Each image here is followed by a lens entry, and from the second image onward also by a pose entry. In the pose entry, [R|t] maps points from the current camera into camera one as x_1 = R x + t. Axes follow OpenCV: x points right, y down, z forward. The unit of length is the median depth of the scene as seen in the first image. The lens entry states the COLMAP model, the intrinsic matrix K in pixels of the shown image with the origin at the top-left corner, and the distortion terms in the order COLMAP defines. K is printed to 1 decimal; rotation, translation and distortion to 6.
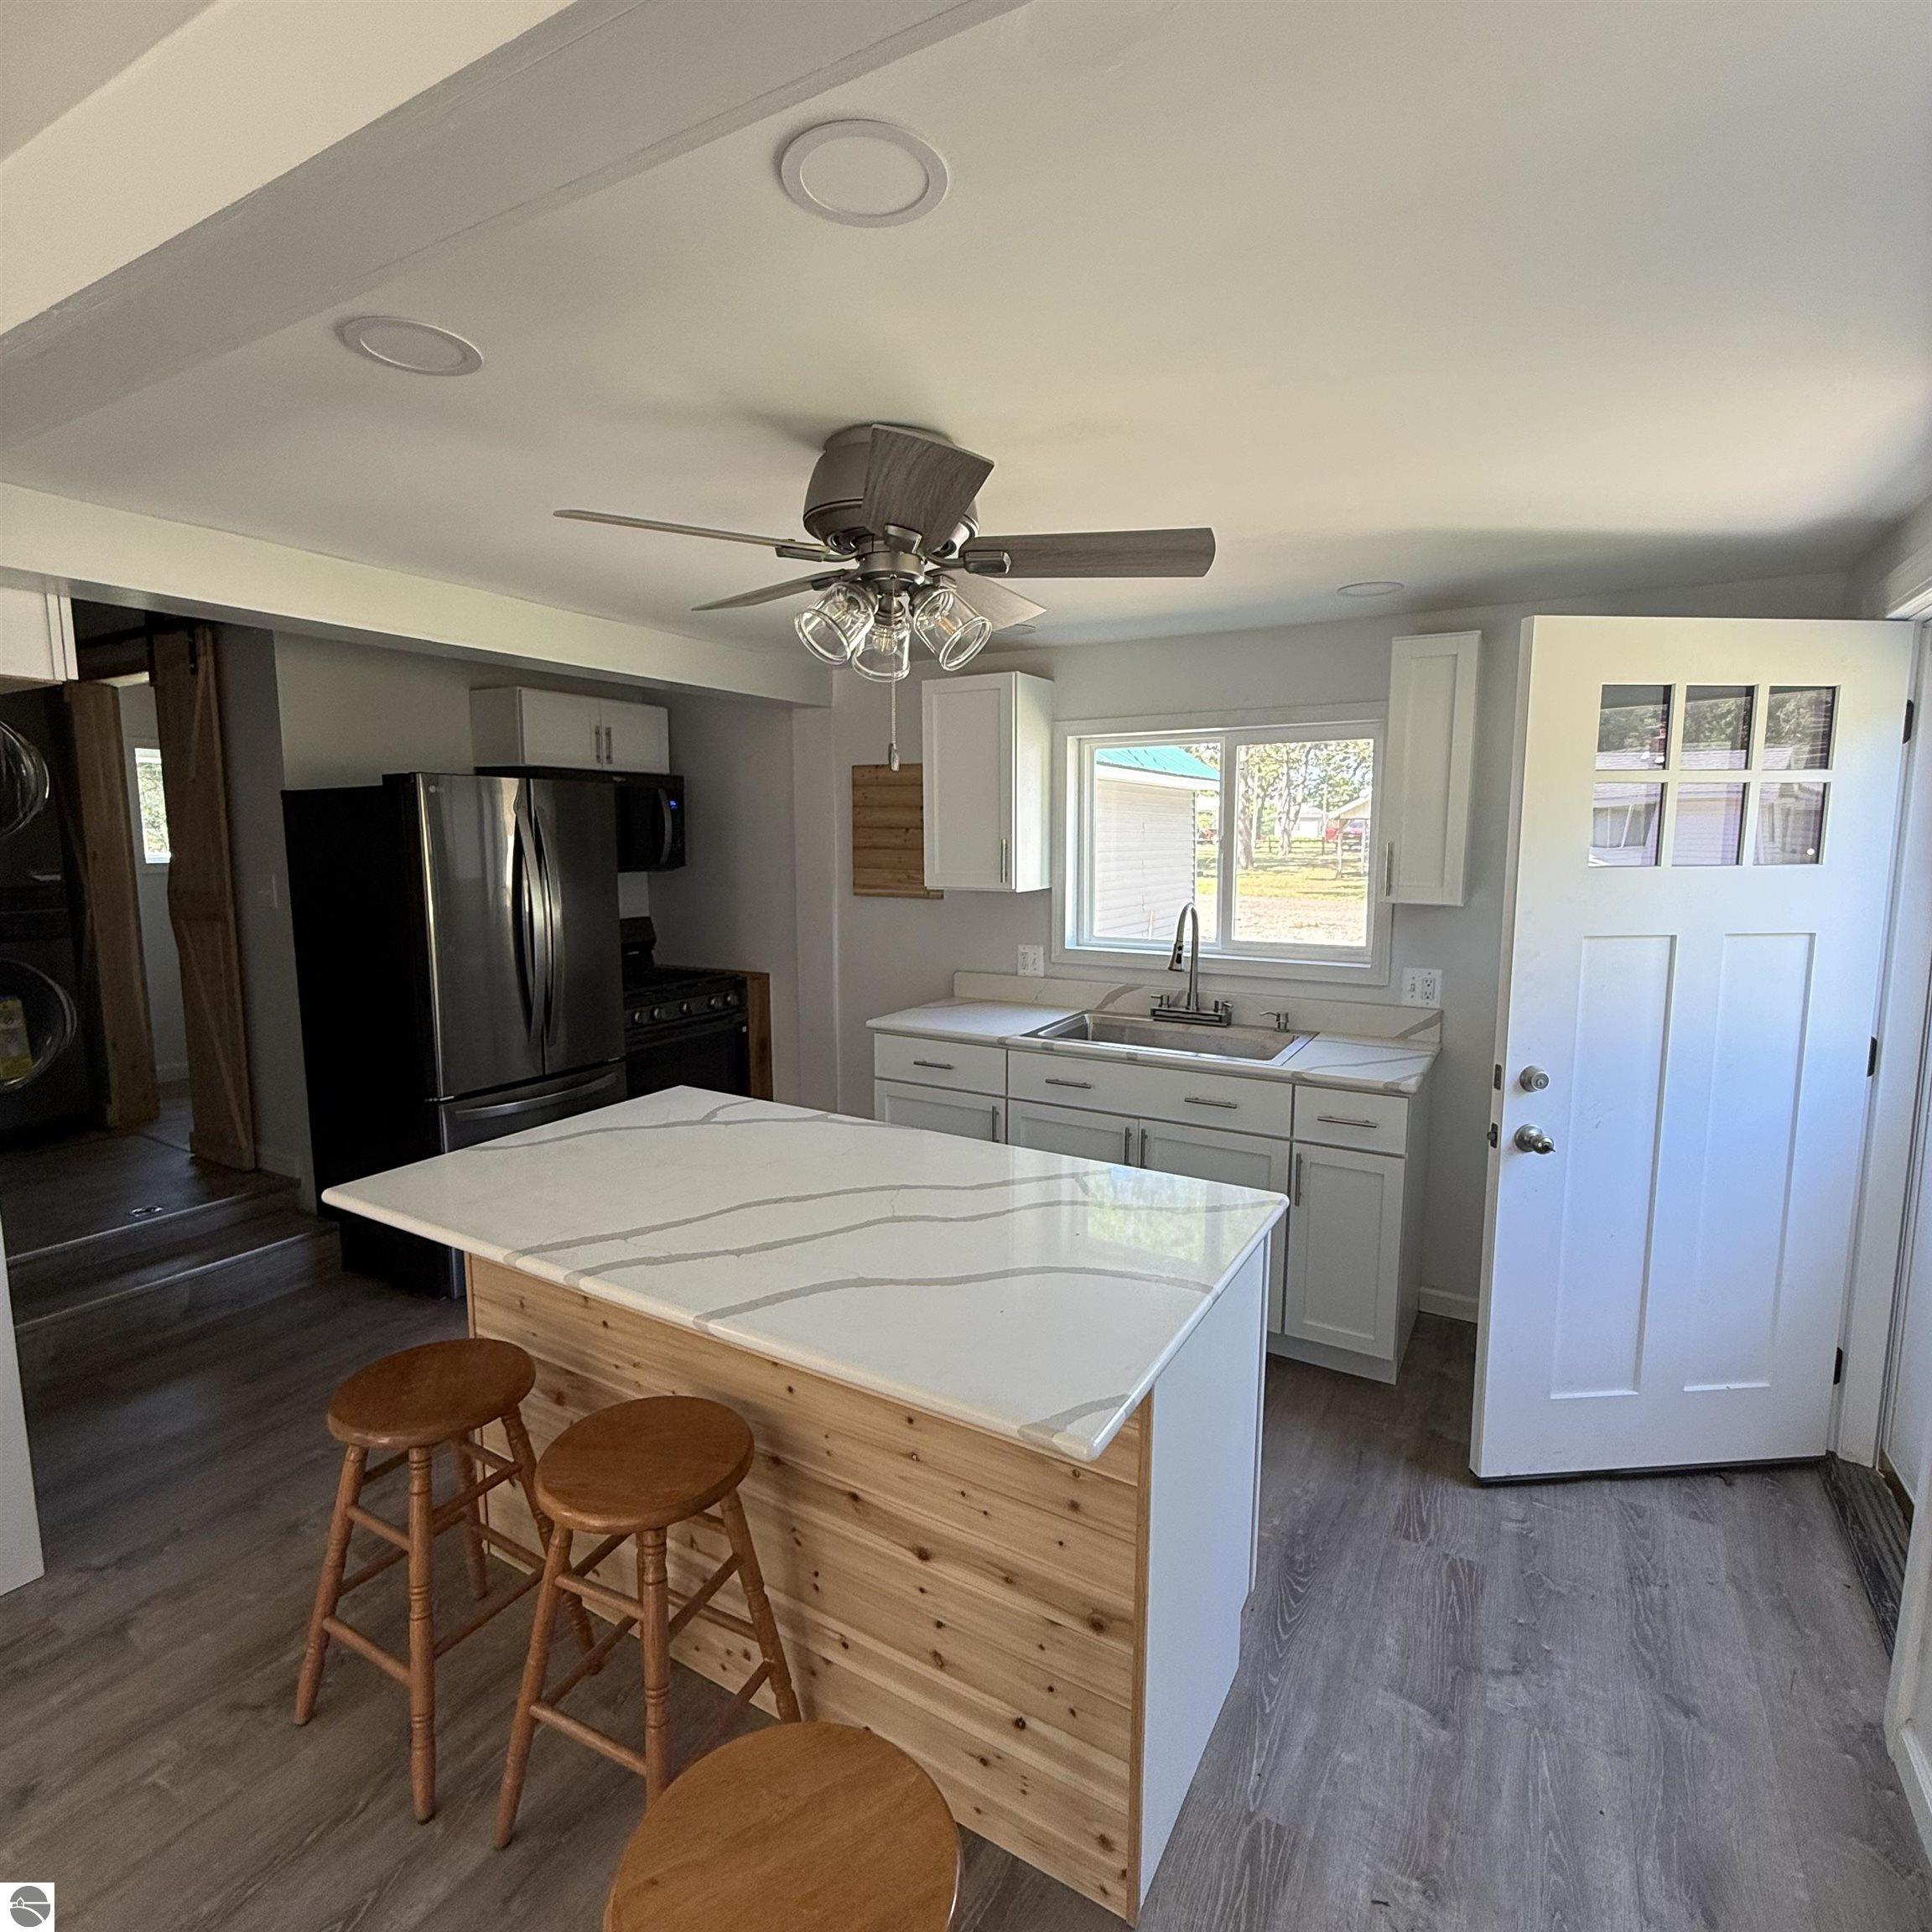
lens RADIAL K [[1029.1, 0, 963.7], [0, 1029.1, 968.6], [0, 0, 1]] dist [-0.001022, 0.001096]
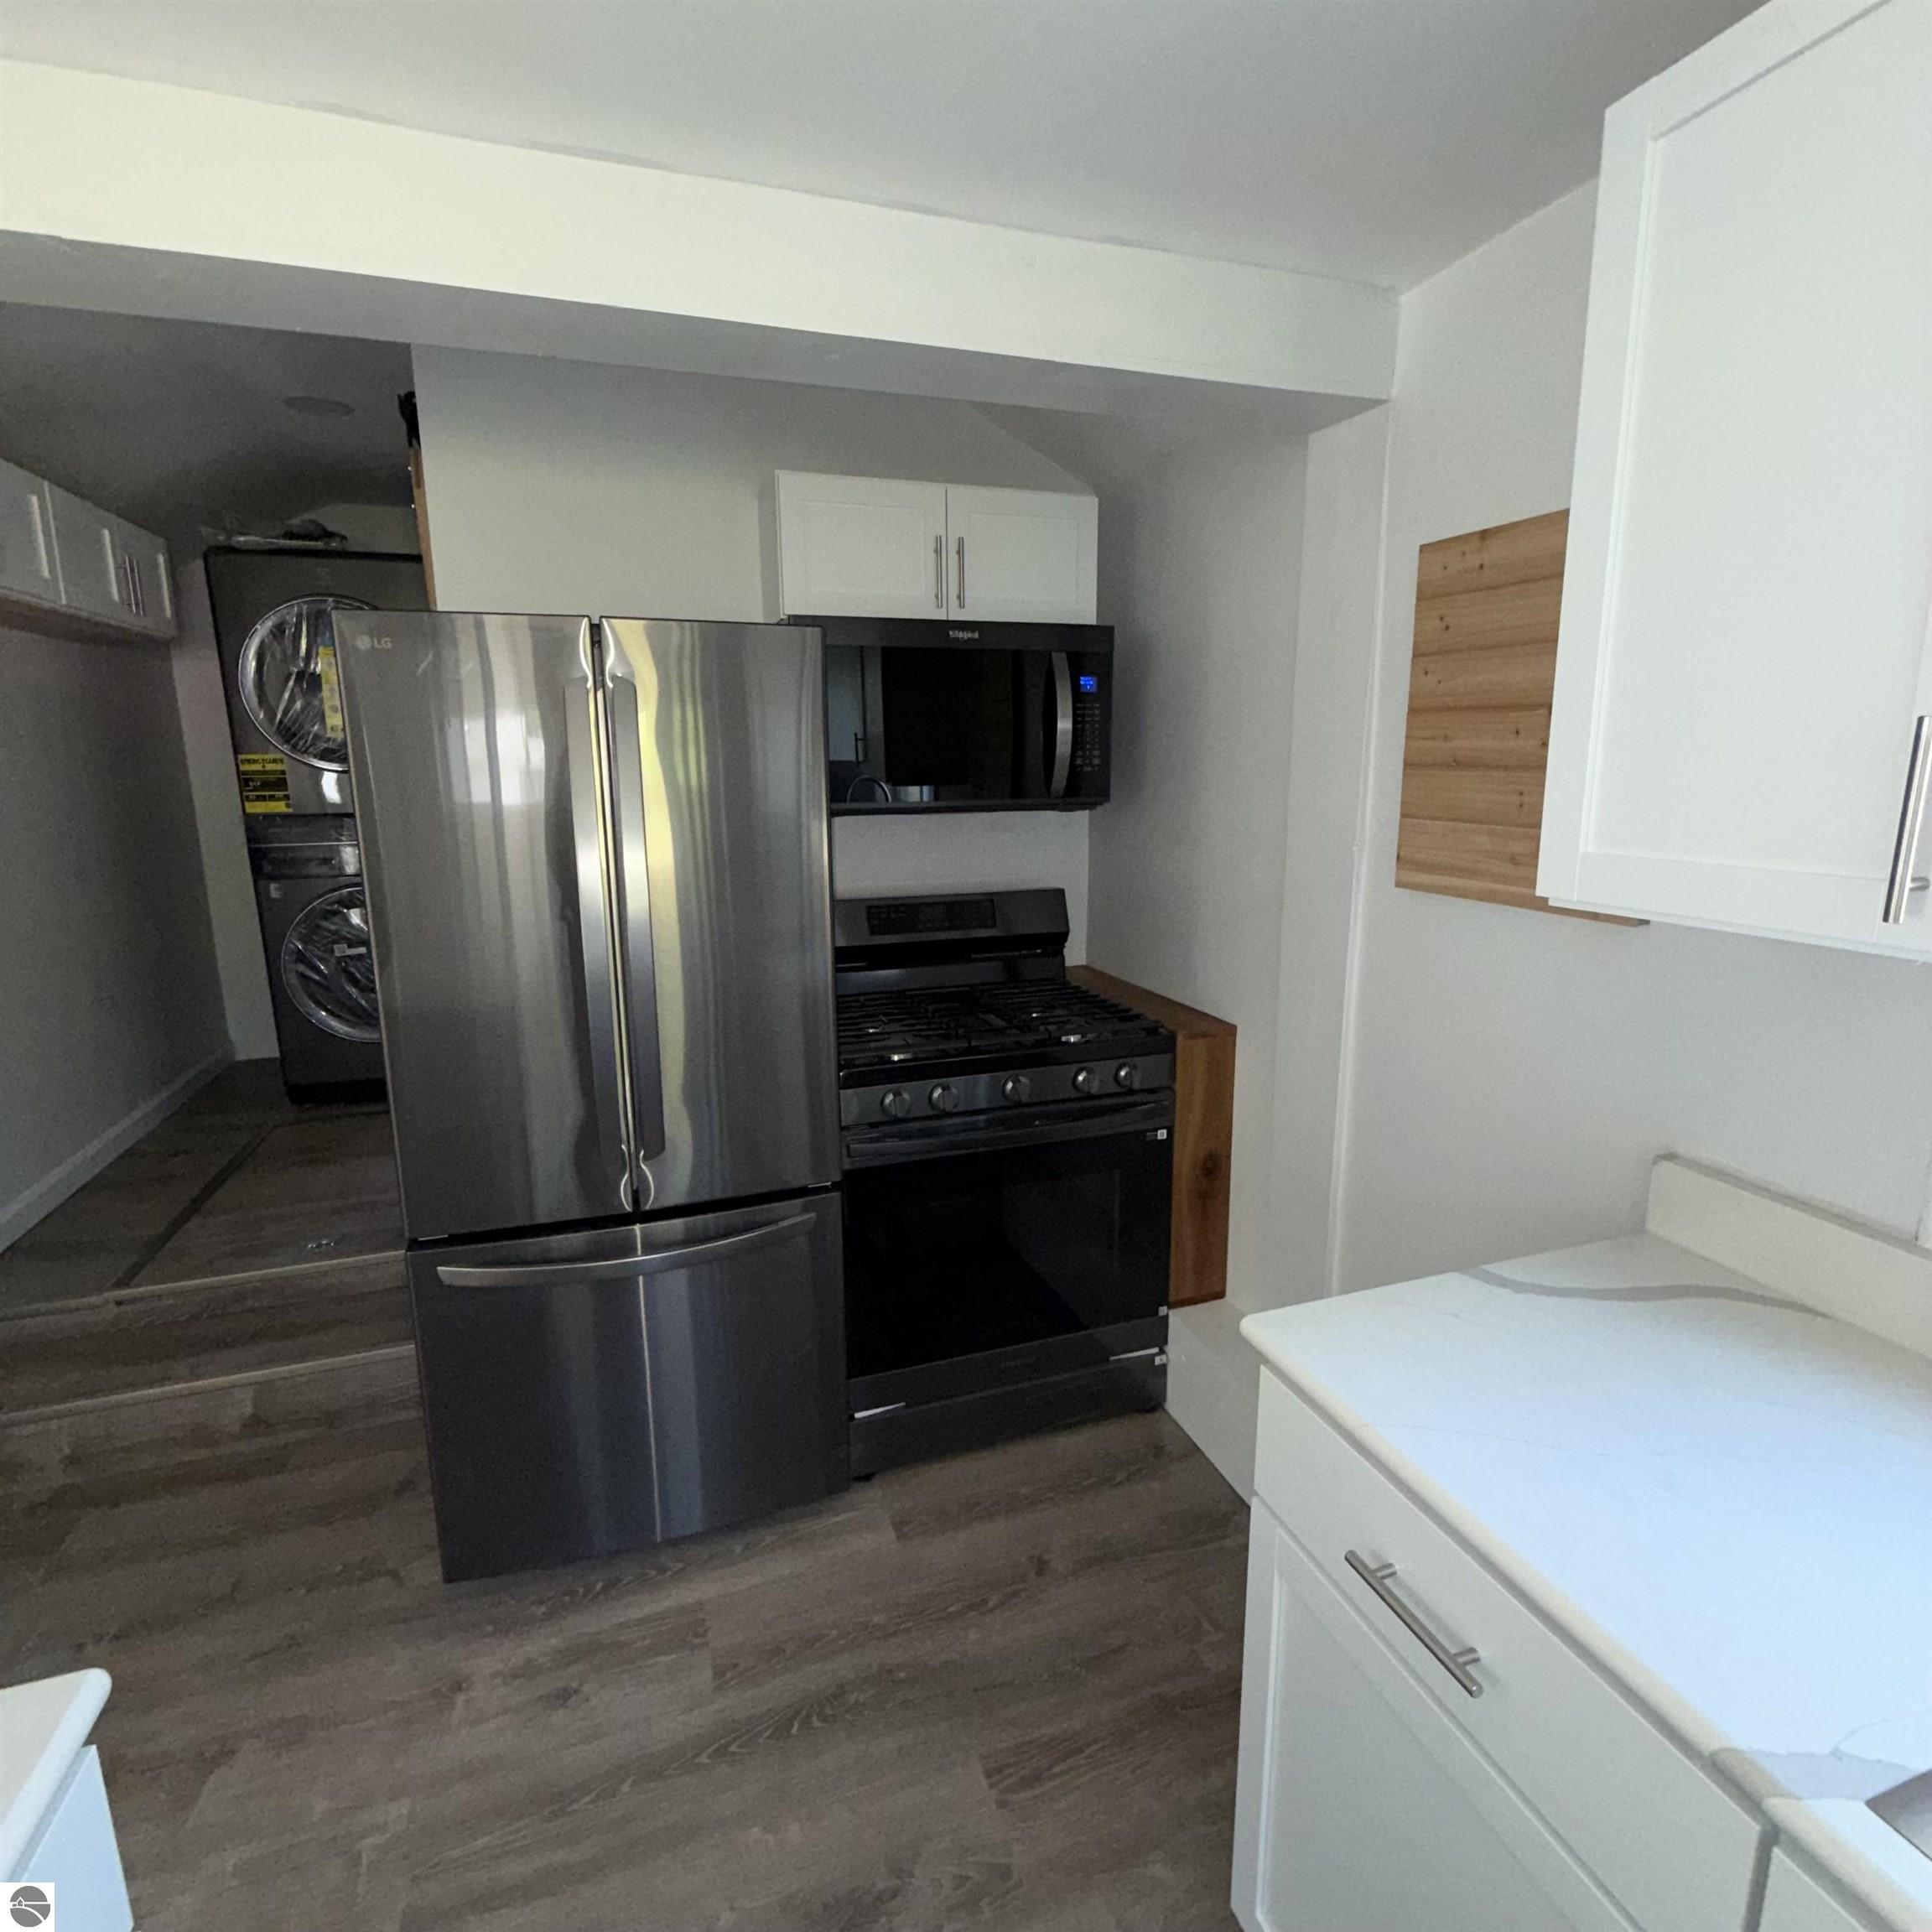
lens RADIAL K [[1029.1, 0, 964.3], [0, 1029.1, 963.1], [0, 0, 1]] dist [-0.001022, 0.001096]
pose [[0.758501, 0.120360, -0.640461, 0.029664], [-0.079879, 0.992557, 0.091927, -0.078915], [0.646758, -0.018568, 0.762469, 0.716422]]
